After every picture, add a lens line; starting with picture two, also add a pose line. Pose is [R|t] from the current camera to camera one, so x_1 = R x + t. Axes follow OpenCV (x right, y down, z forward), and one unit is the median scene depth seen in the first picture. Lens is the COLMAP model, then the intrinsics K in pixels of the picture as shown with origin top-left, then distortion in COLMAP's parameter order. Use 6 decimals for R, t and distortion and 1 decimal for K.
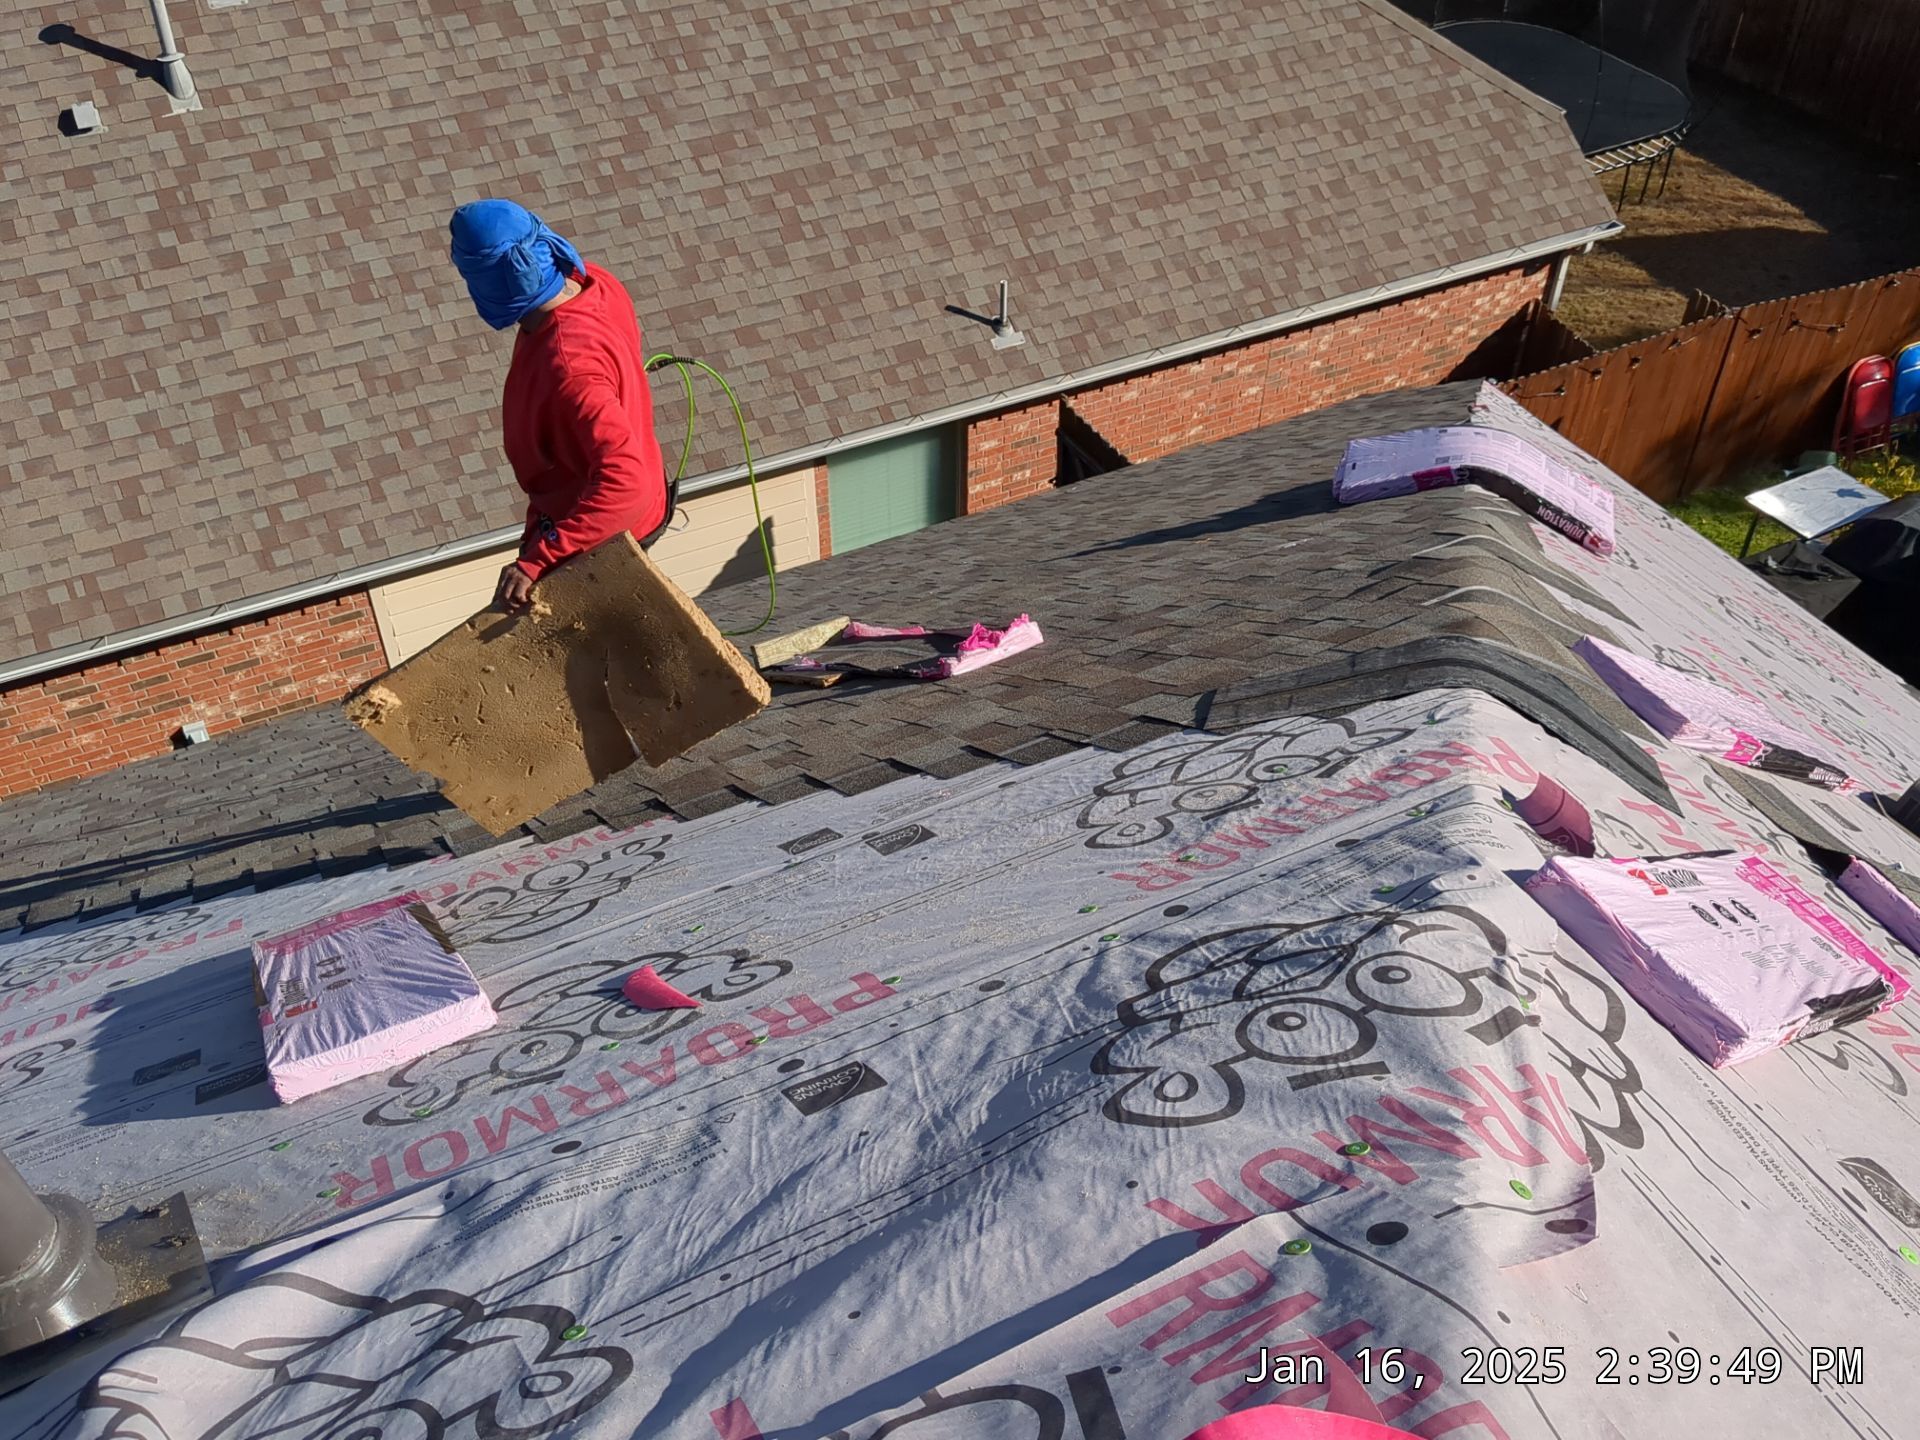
lens RADIAL K [[1738.1, 0, 960.0], [0, 1738.1, 720.0], [0, 0, 1]] dist [-0.007009, 0.000761]
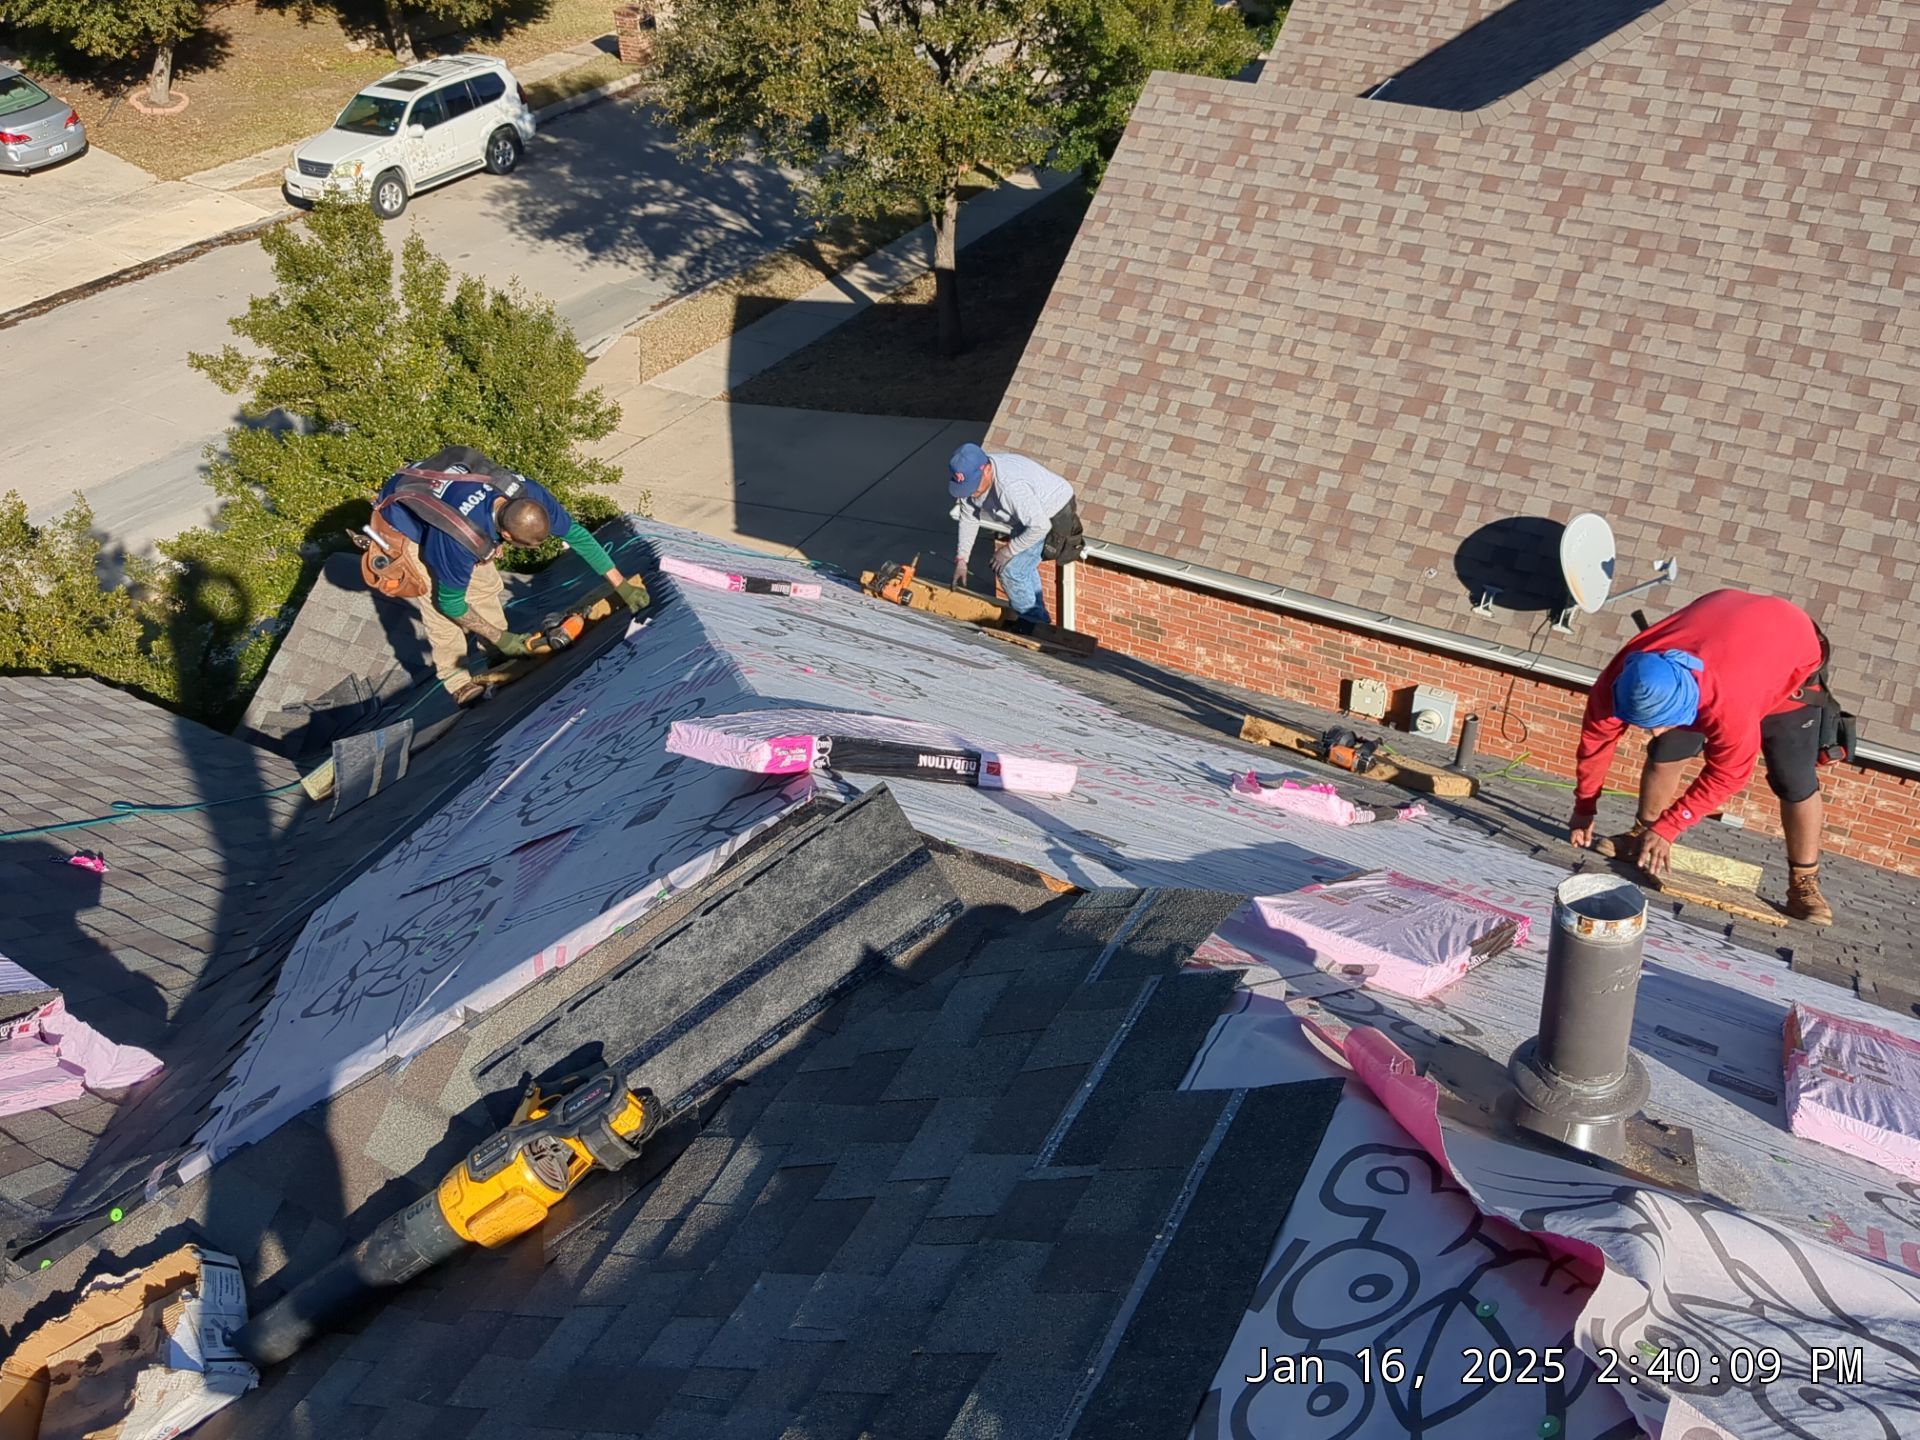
lens RADIAL K [[1738.1, 0, 960.0], [0, 1738.1, 720.0], [0, 0, 1]] dist [-0.007009, 0.000761]
pose [[0.534981, 0.487505, -0.690025, -0.052410], [-0.532206, 0.828770, 0.172906, 0.086489], [0.656165, 0.274734, 0.702830, -0.096569]]
